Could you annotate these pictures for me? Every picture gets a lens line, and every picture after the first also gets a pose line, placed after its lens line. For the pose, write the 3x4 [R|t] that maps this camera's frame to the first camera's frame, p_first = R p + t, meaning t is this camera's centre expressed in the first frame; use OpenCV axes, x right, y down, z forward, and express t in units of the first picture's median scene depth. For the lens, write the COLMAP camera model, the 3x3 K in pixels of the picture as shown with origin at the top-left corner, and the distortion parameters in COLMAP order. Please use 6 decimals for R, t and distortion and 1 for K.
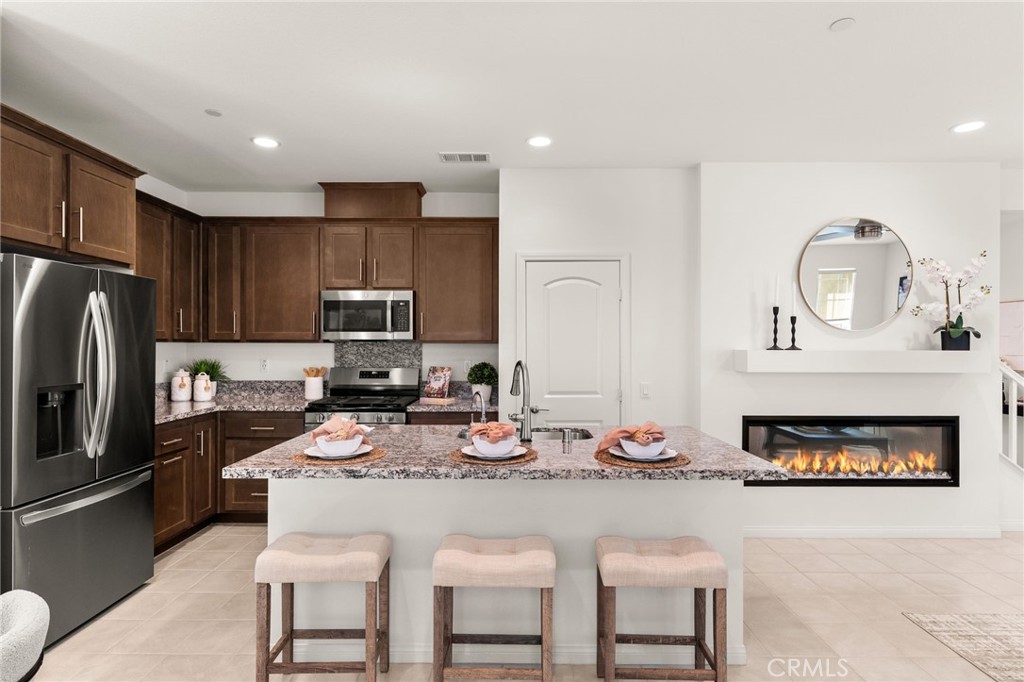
lens RADIAL K [[545.2, 0, 510.8], [0, 545.2, 344.8], [0, 0, 1]] dist [0.001633, 0.001712]
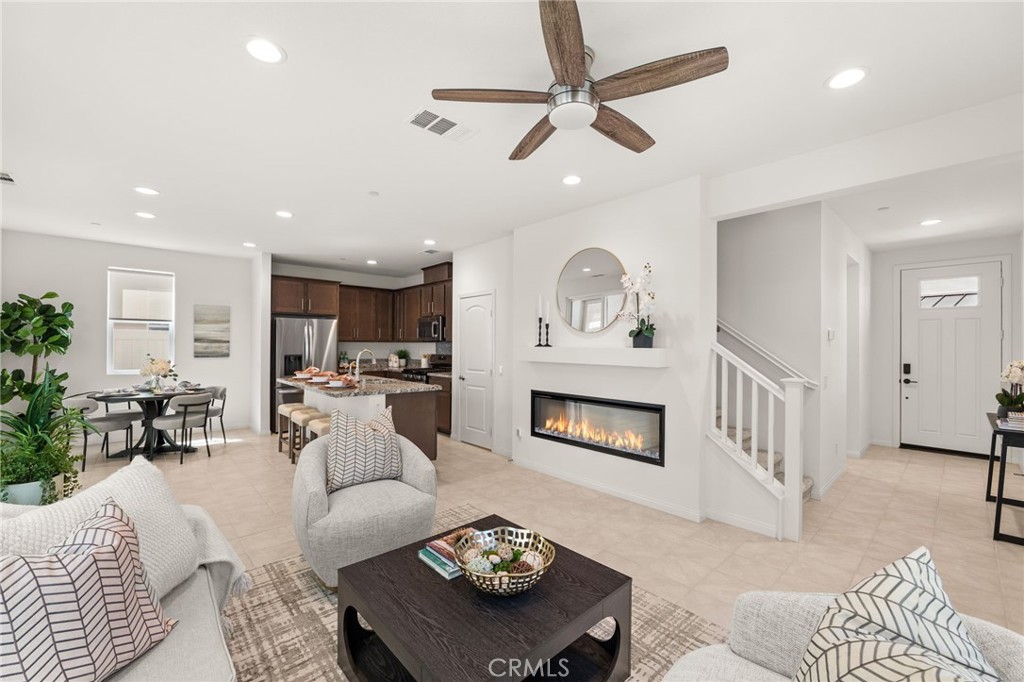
lens RADIAL K [[415.2, 0, 509.8], [0, 415.2, 342.0], [0, 0, 1]] dist [-0.014444, 0.001669]
pose [[0.672438, -0.002011, -0.740150, 1.248870], [-0.003915, 0.999973, -0.006274, 0.004357], [0.740143, 0.007117, 0.672412, 0.175936]]
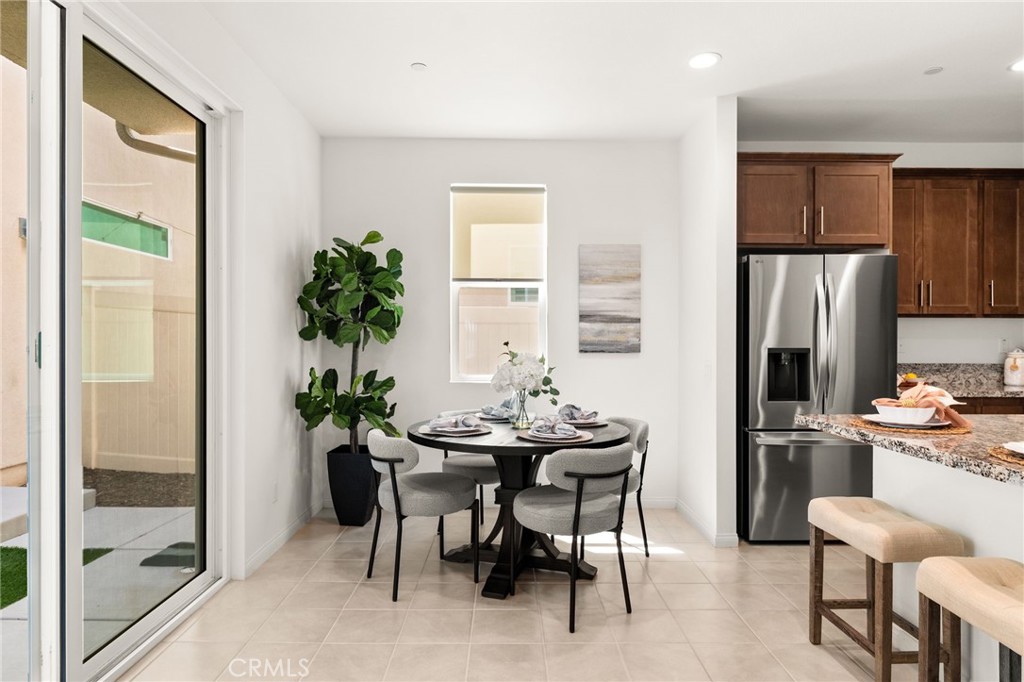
lens RADIAL K [[583.6, 0, 514.0], [0, 583.6, 342.4], [0, 0, 1]] dist [0.004041, -0.002126]
pose [[0.016595, -0.000578, -0.999862, 0.366997], [-0.000059, 1.000000, -0.000579, 0.039070], [0.999862, 0.000069, 0.016595, 0.200838]]
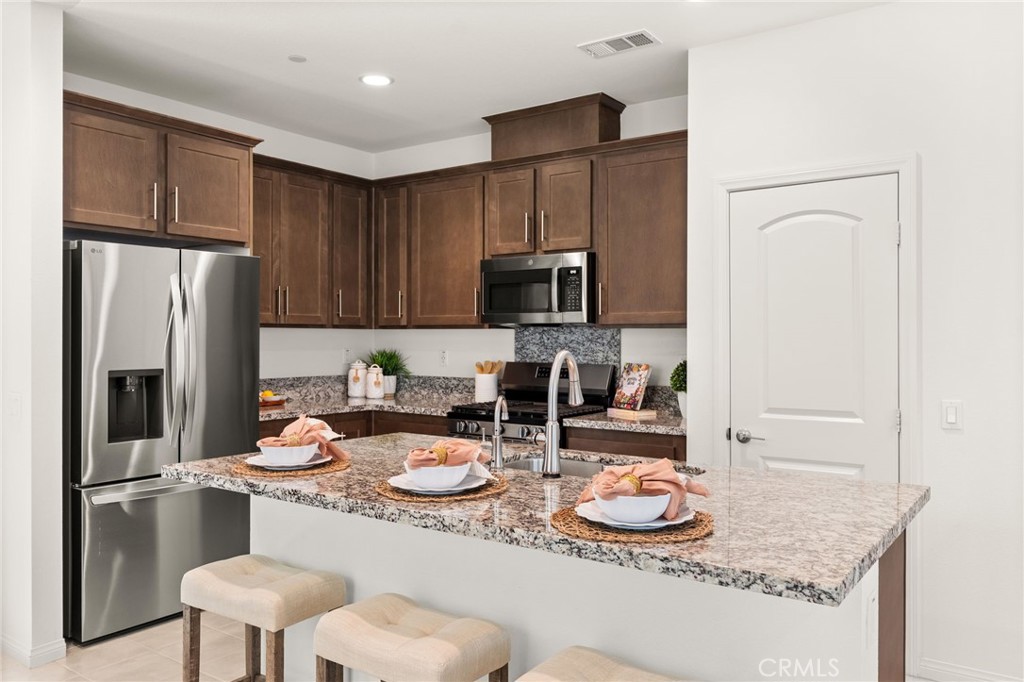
lens RADIAL K [[776.3, 0, 510.9], [0, 776.3, 339.5], [0, 0, 1]] dist [-0.003128, 0.001078]
pose [[0.815517, 0.001556, -0.578731, 0.344854], [-0.000180, 0.999997, 0.002434, 0.010199], [0.578733, -0.001881, 0.815515, 0.159144]]
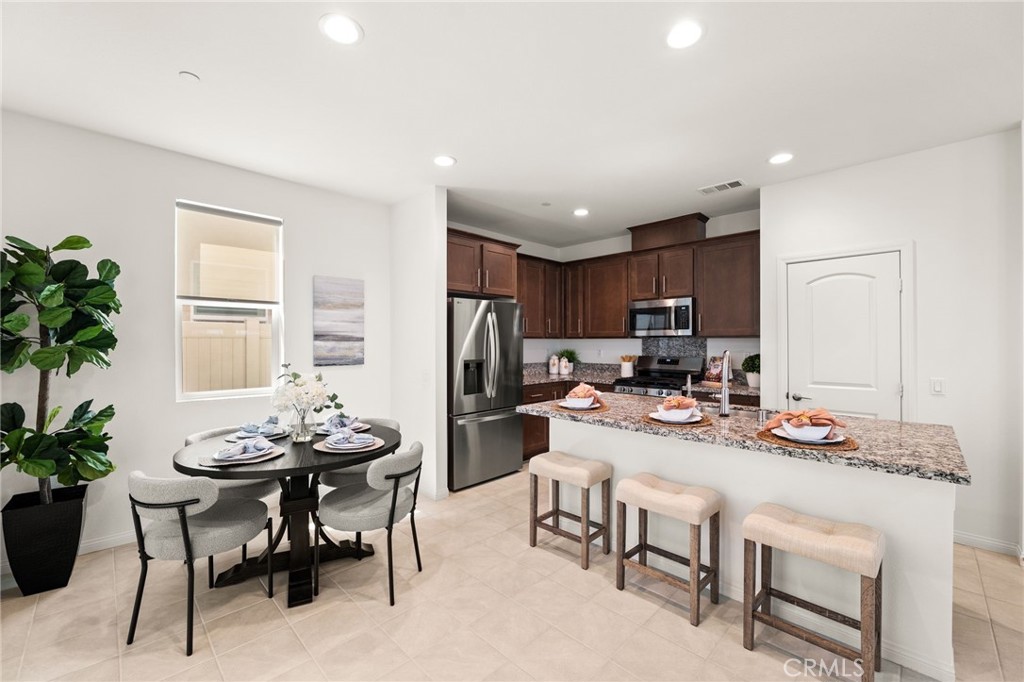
lens RADIAL K [[415.2, 0, 510.8], [0, 415.2, 342.2], [0, 0, 1]] dist [-0.014444, 0.001669]
pose [[0.708584, -0.002439, -0.705622, 0.232609], [0.003906, 0.999992, 0.000465, 0.005261], [0.705615, -0.003086, 0.708588, -0.000540]]
